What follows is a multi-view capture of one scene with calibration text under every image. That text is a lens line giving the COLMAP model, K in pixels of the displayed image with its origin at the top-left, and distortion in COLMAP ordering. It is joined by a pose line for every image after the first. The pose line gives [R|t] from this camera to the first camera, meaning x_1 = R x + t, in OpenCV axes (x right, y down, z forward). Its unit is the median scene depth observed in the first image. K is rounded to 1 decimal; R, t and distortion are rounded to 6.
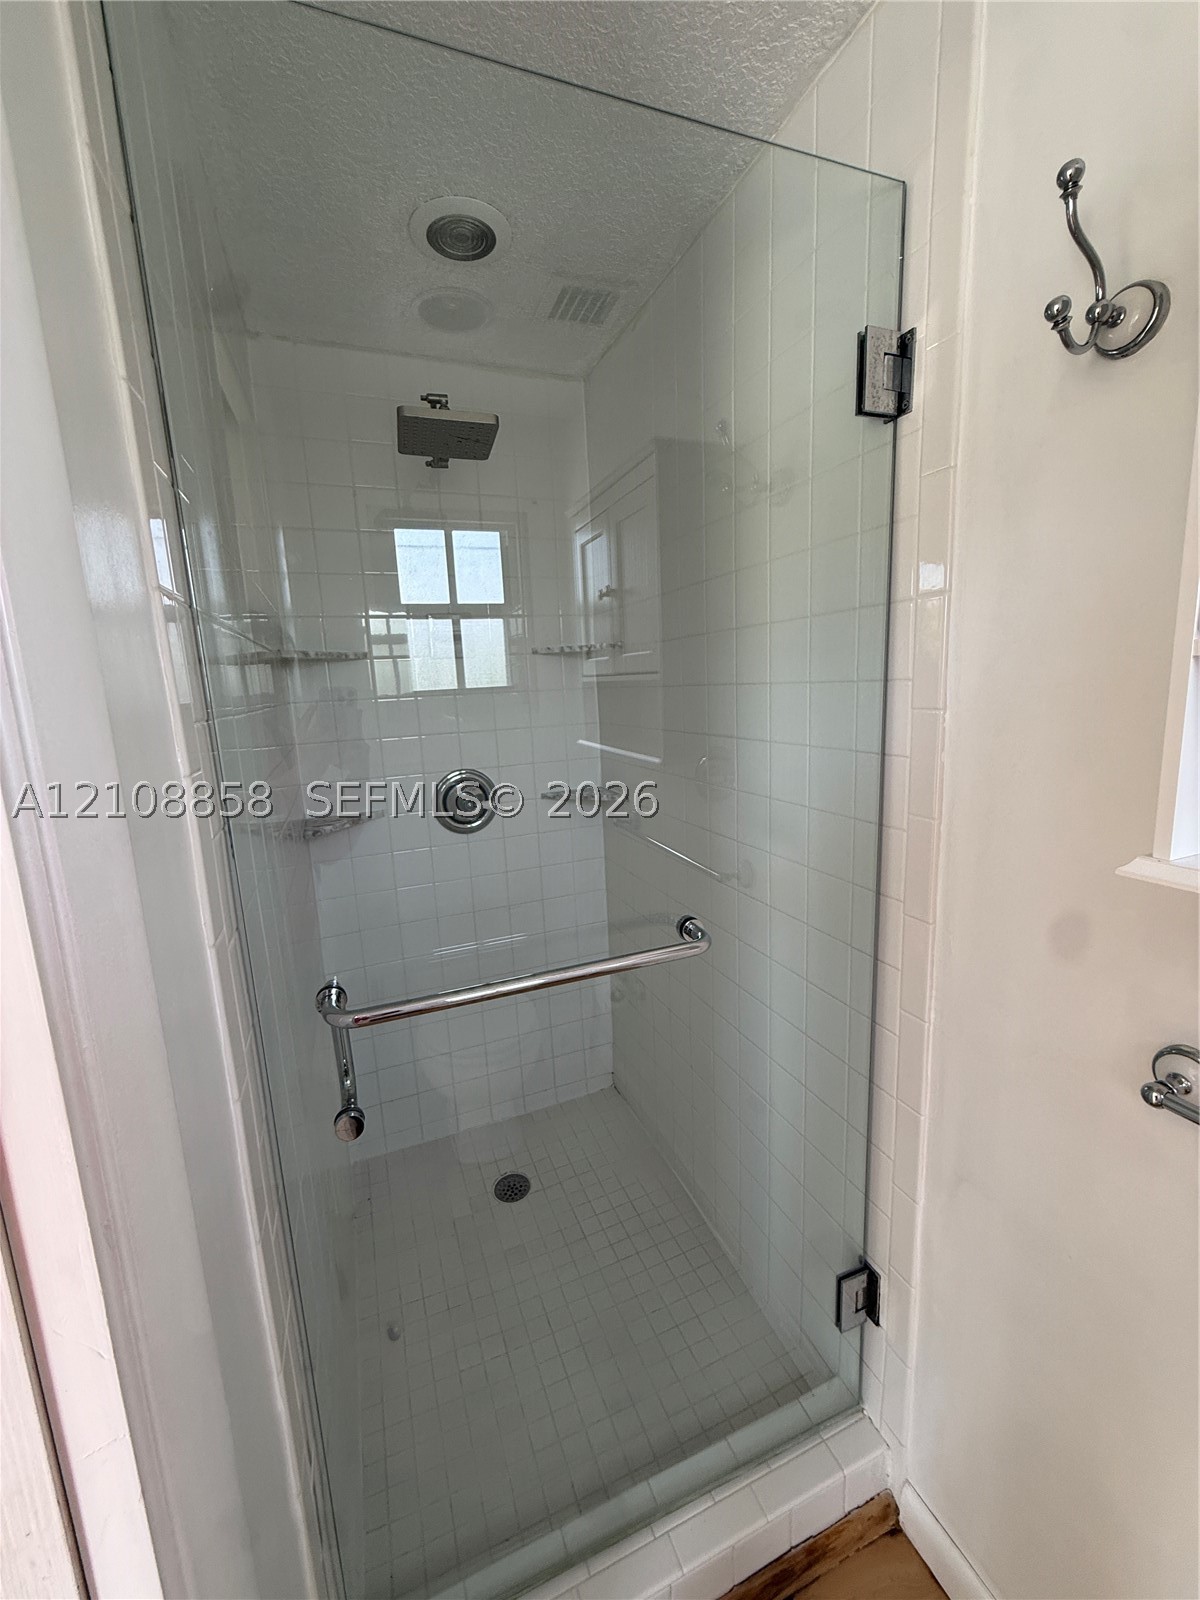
lens RADIAL K [[636.2, 0, 600.0], [0, 636.2, 800.0], [0, 0, 1]] dist [-0.000236, 0.000469]
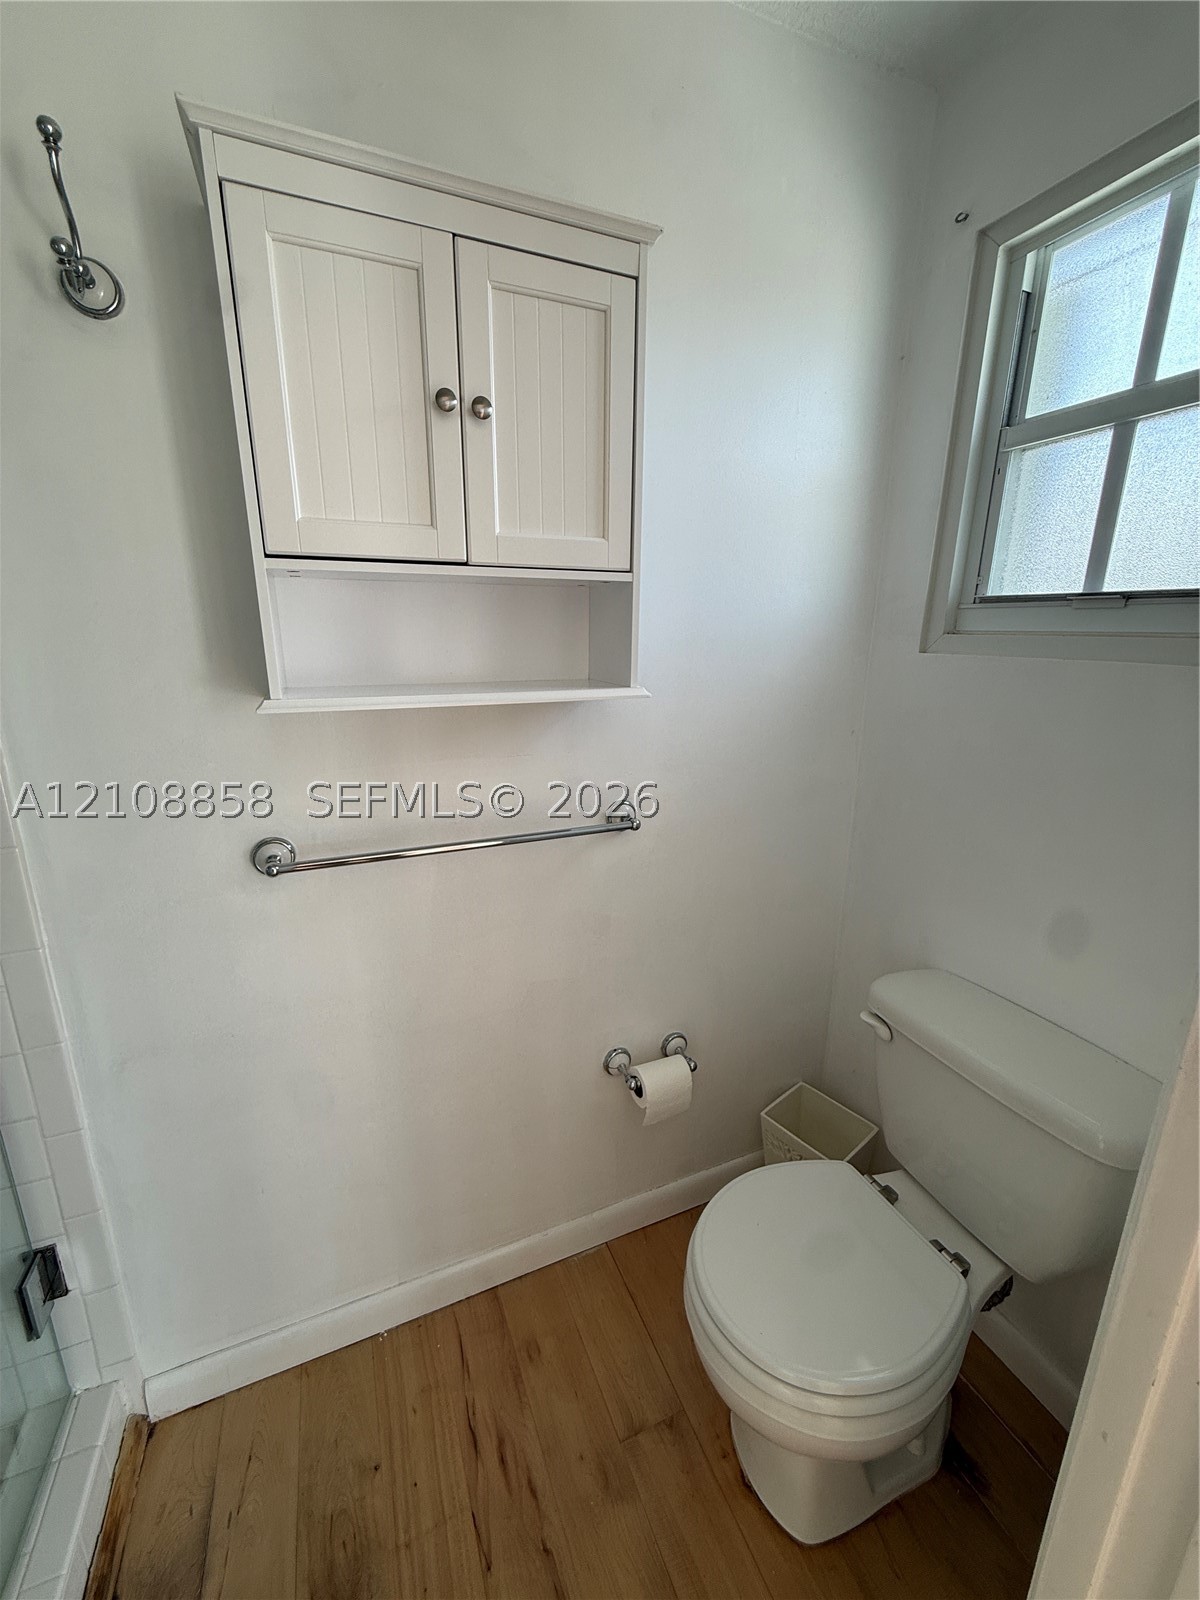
lens RADIAL K [[636.2, 0, 600.0], [0, 636.2, 800.0], [0, 0, 1]] dist [-0.000236, 0.000469]
pose [[-0.030230, -0.213143, 0.976553, -0.373421], [0.163044, 0.962863, 0.215202, 0.059469], [-0.986156, 0.165726, 0.005644, 0.111485]]
